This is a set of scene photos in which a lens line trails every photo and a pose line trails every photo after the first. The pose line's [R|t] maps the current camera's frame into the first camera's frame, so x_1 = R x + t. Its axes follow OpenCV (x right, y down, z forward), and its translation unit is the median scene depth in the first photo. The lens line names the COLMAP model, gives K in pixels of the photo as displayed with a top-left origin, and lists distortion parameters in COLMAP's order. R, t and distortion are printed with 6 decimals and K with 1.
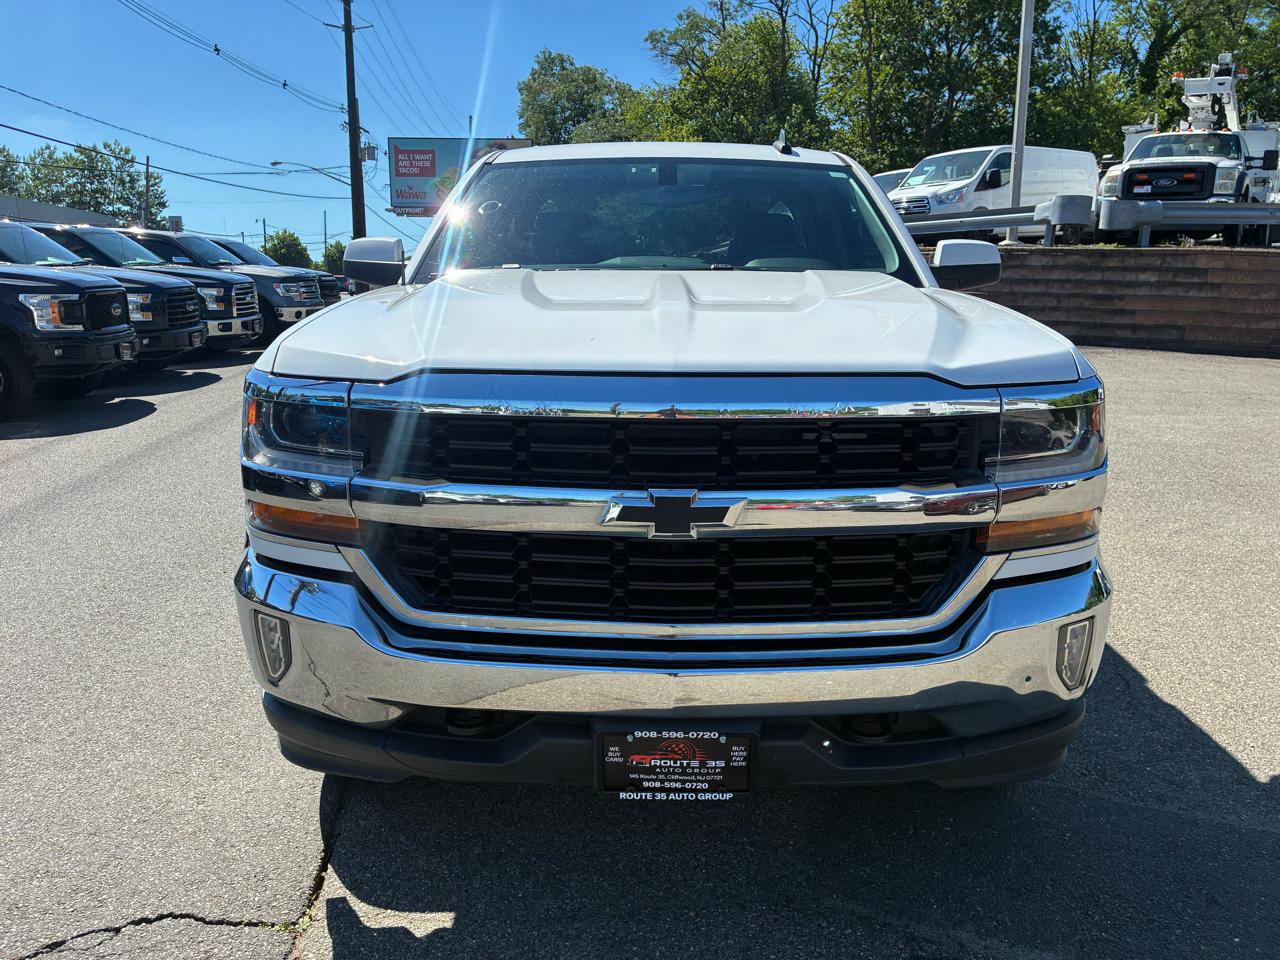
lens RADIAL K [[962.7, 0, 640.0], [0, 962.7, 480.0], [0, 0, 1]] dist [0.062992, -0.092804]
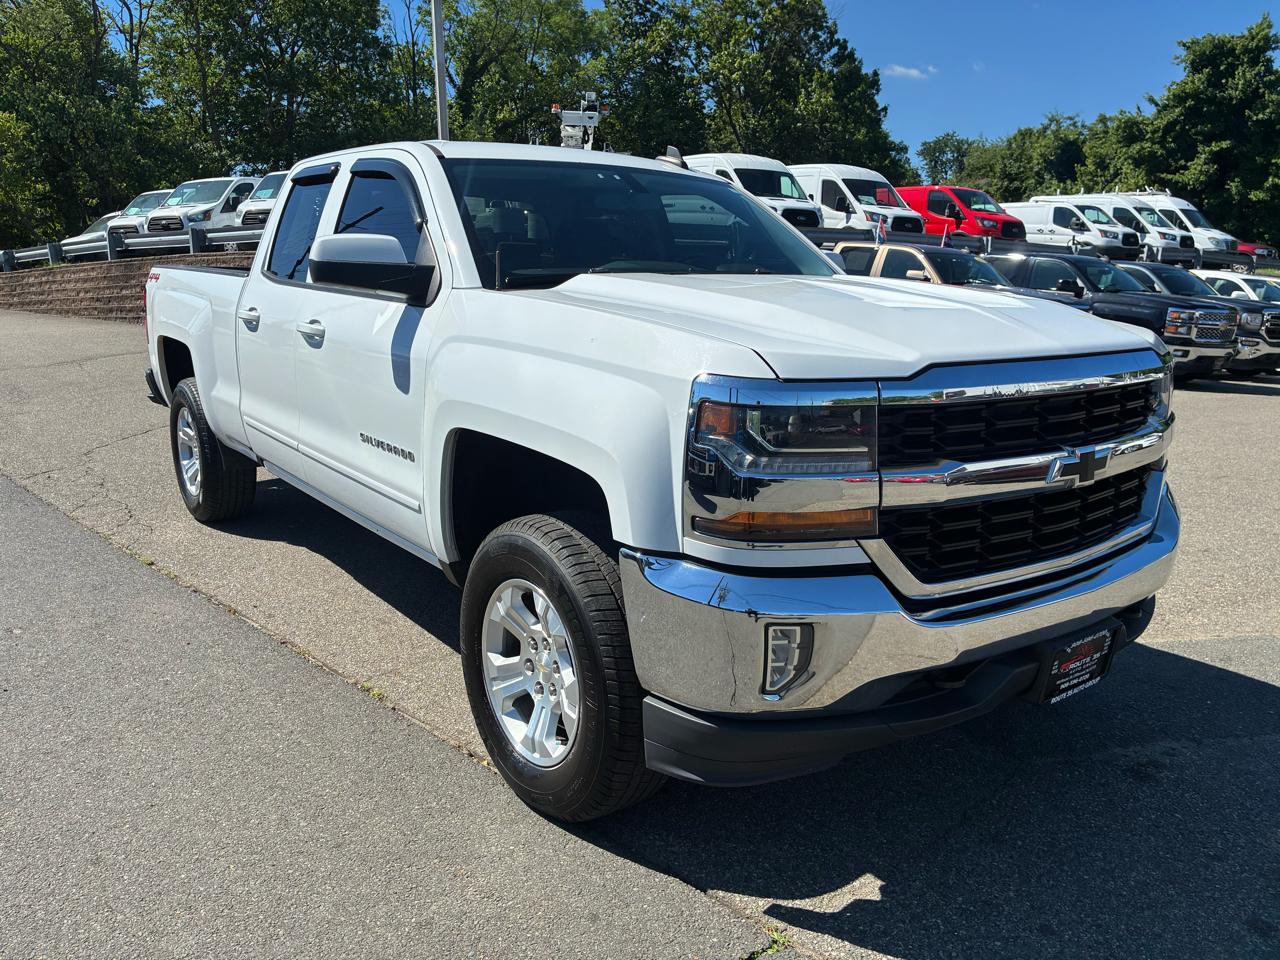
lens RADIAL K [[995.0, 0, 636.0], [0, 995.0, 459.0], [0, 0, 1]] dist [-0.002994, -0.025551]
pose [[0.780928, -0.107590, 0.615285, -0.971467], [0.124494, 0.992100, 0.015471, -0.053722], [-0.612089, 0.064518, 0.788153, 0.254864]]
